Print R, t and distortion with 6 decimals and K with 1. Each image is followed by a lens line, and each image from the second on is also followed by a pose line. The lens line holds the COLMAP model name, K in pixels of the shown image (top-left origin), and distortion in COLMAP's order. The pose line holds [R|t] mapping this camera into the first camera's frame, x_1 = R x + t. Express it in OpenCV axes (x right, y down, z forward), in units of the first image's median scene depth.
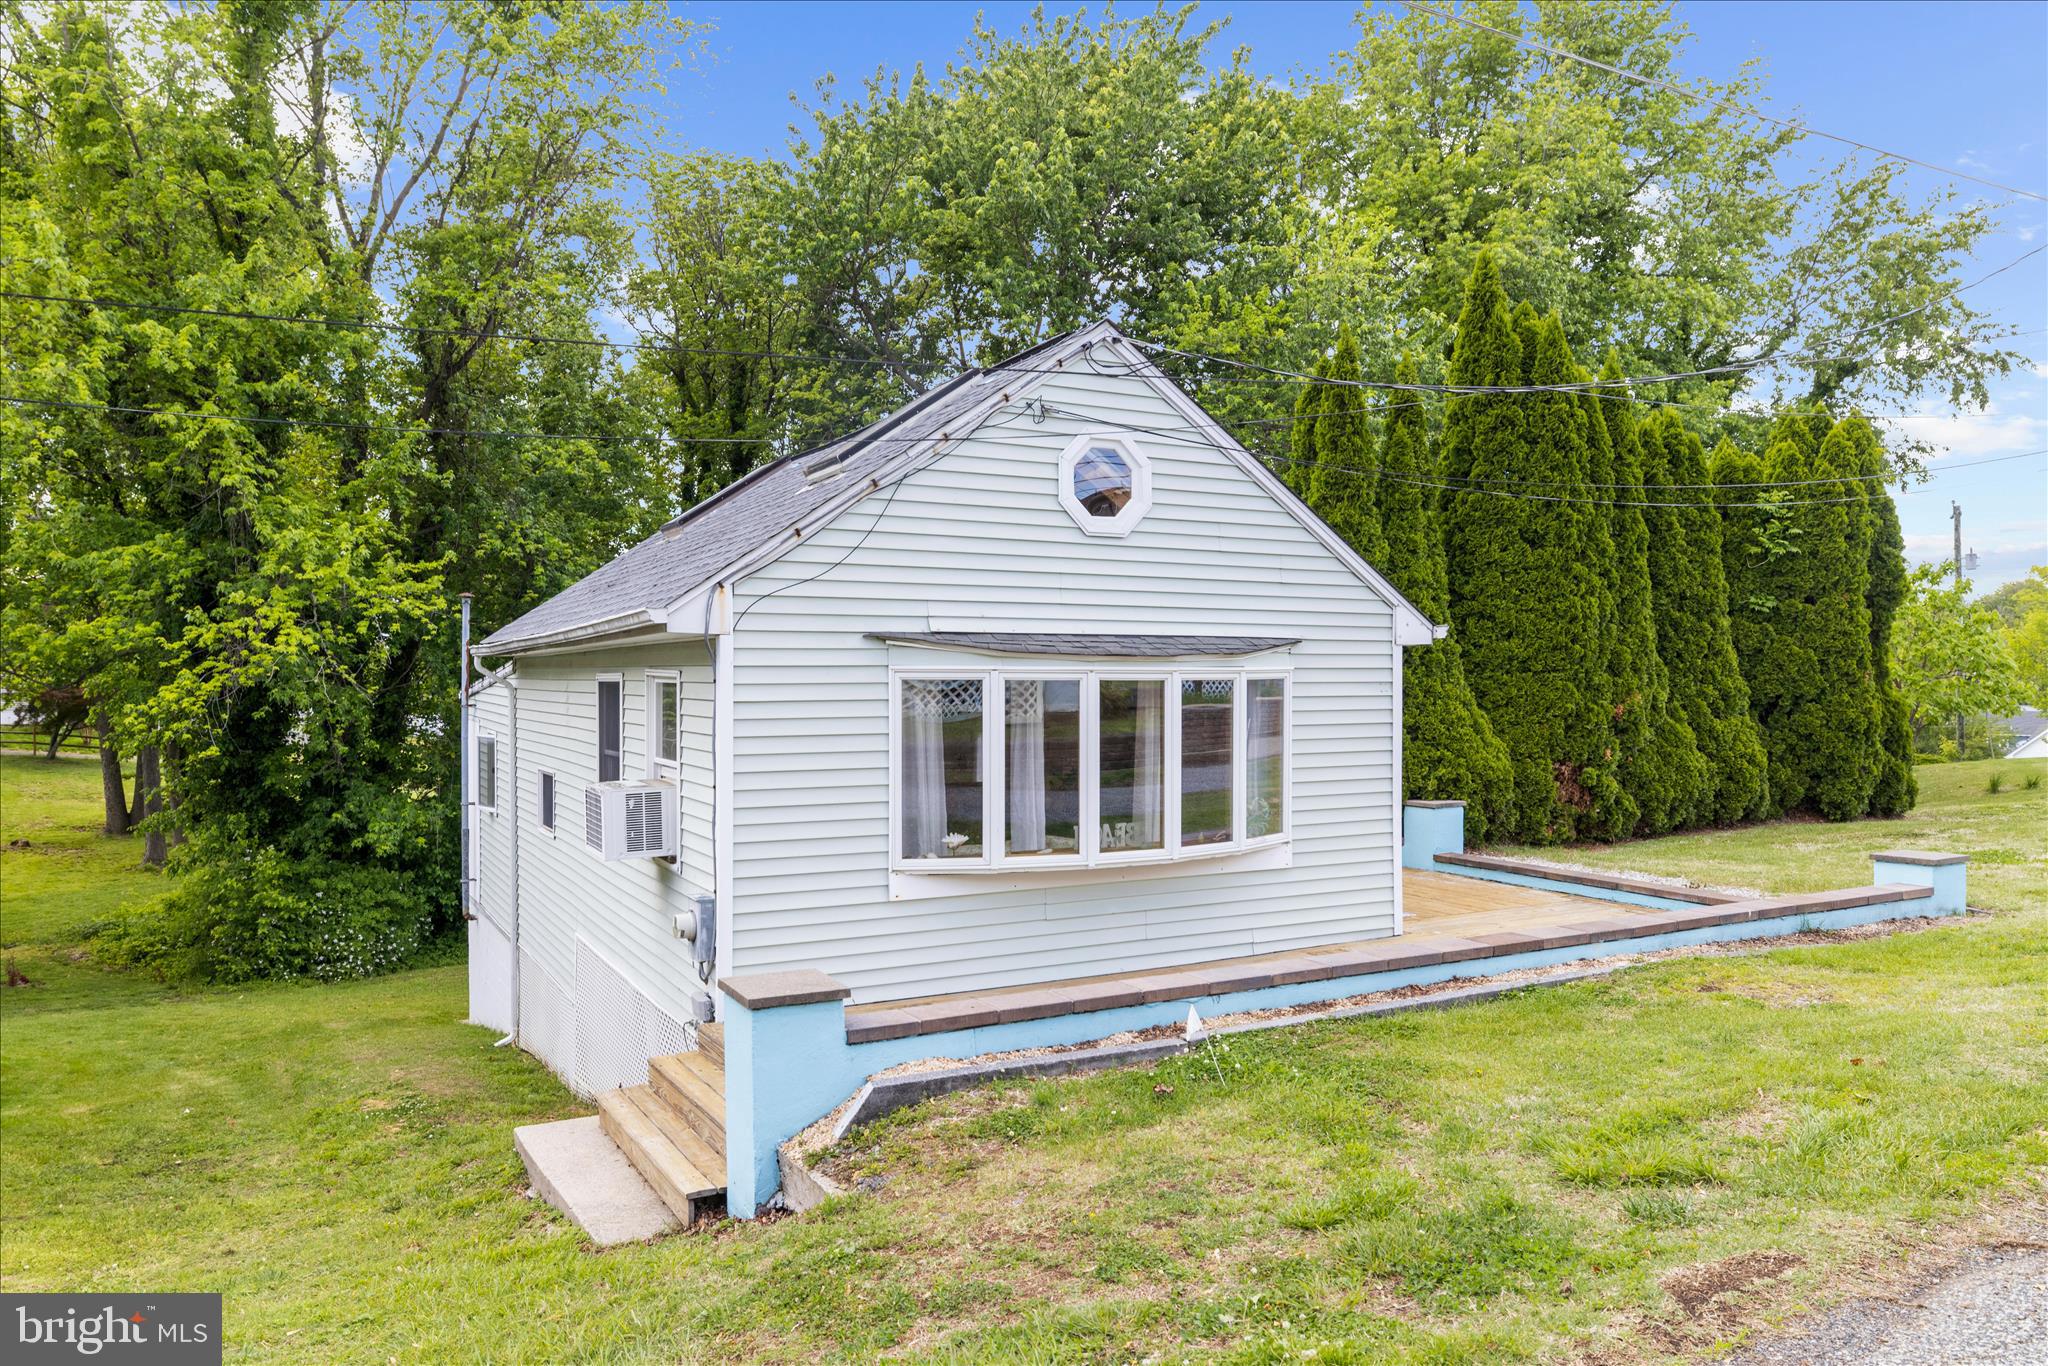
lens RADIAL K [[1379.5, 0, 1025.9], [0, 1379.5, 686.8], [0, 0, 1]] dist [-0.004926, -0.000954]
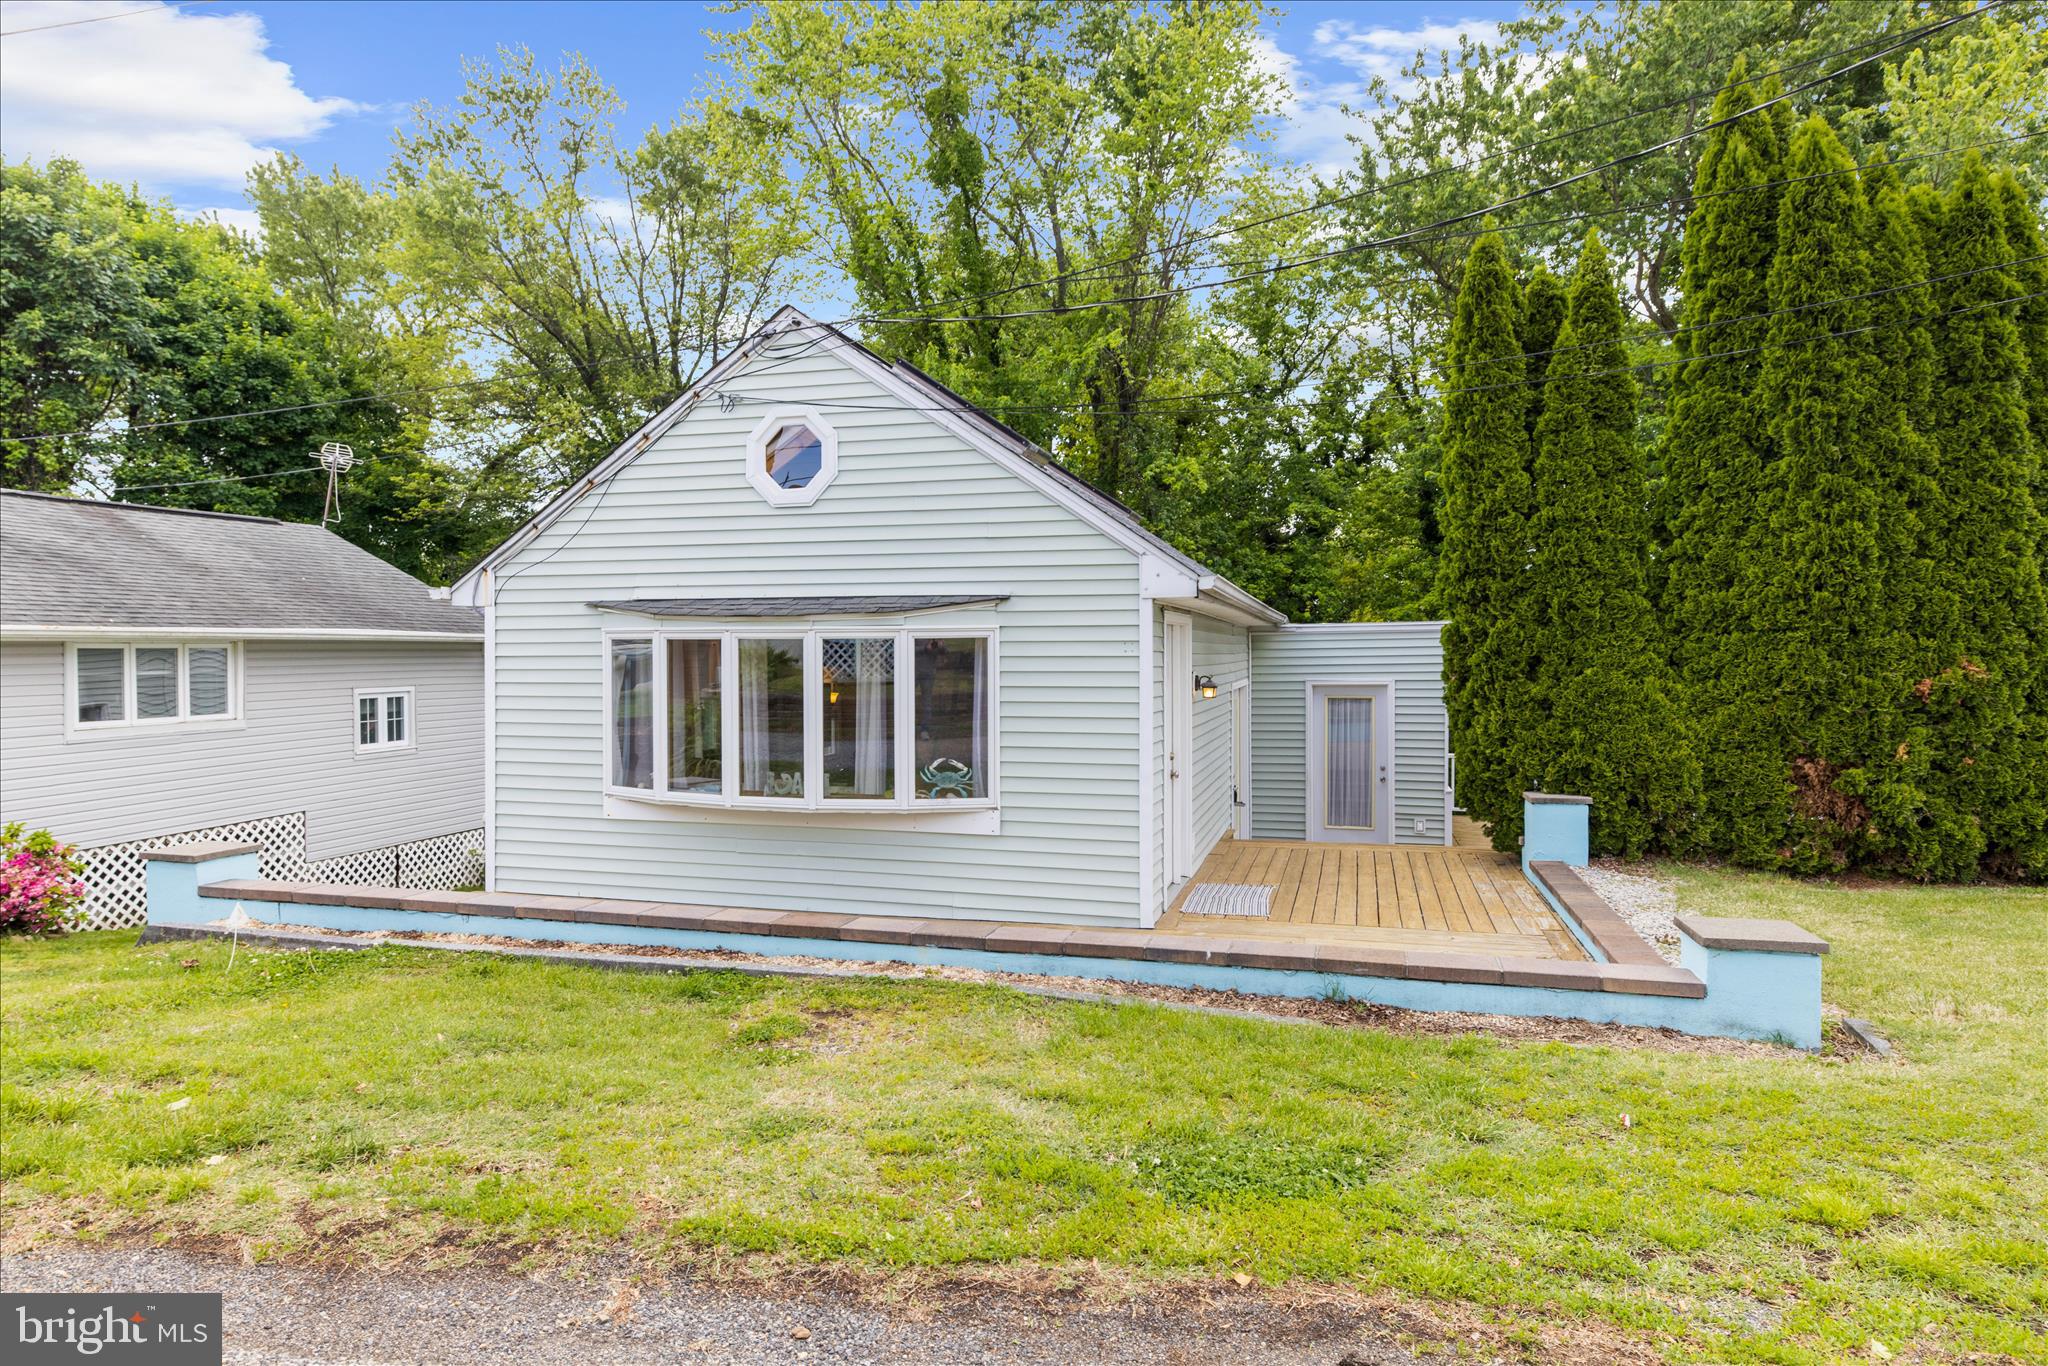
lens RADIAL K [[1165.7, 0, 1027.6], [0, 1165.7, 670.3], [0, 0, 1]] dist [0.000880, 0.000645]
pose [[0.723064, 0.009427, -0.690717, 0.838881], [-0.004939, 0.999952, 0.008478, 0.011105], [0.690763, -0.002718, 0.723076, 0.472931]]
